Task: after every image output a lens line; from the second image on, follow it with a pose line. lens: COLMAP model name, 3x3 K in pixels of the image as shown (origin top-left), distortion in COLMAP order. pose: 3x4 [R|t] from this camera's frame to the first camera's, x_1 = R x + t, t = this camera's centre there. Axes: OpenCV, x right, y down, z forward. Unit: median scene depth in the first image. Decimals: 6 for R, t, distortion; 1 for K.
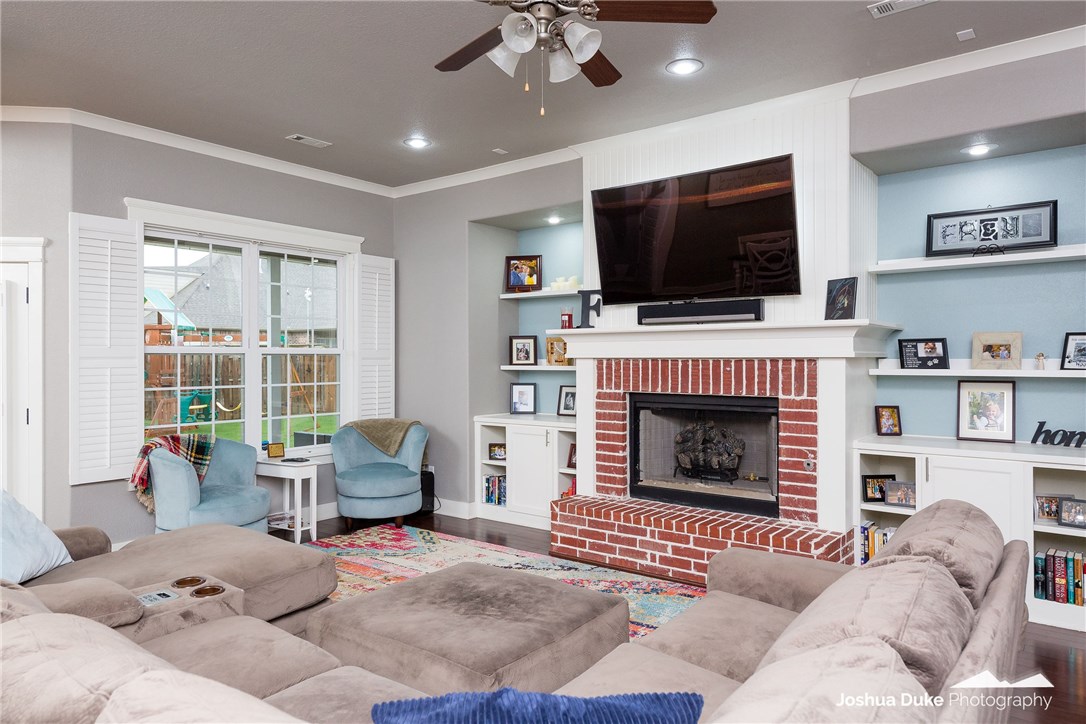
lens RADIAL K [[693.7, 0, 545.5], [0, 693.7, 355.8], [0, 0, 1]] dist [0.007842, 0.000808]
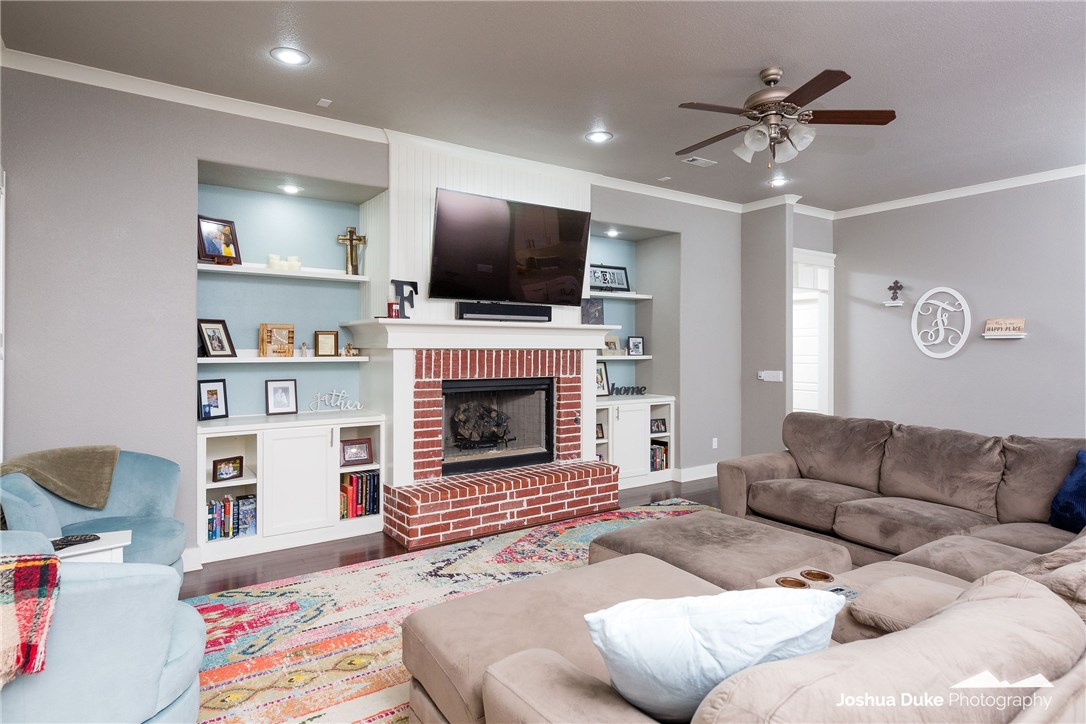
lens RADIAL K [[603.2, 0, 541.4], [0, 603.2, 348.1], [0, 0, 1]] dist [0.004512, 0.000586]
pose [[0.306530, 0.004276, 0.951851, -0.778452], [-0.006087, 0.999978, -0.002532, 0.004224], [-0.951841, -0.005017, 0.306550, 0.597644]]
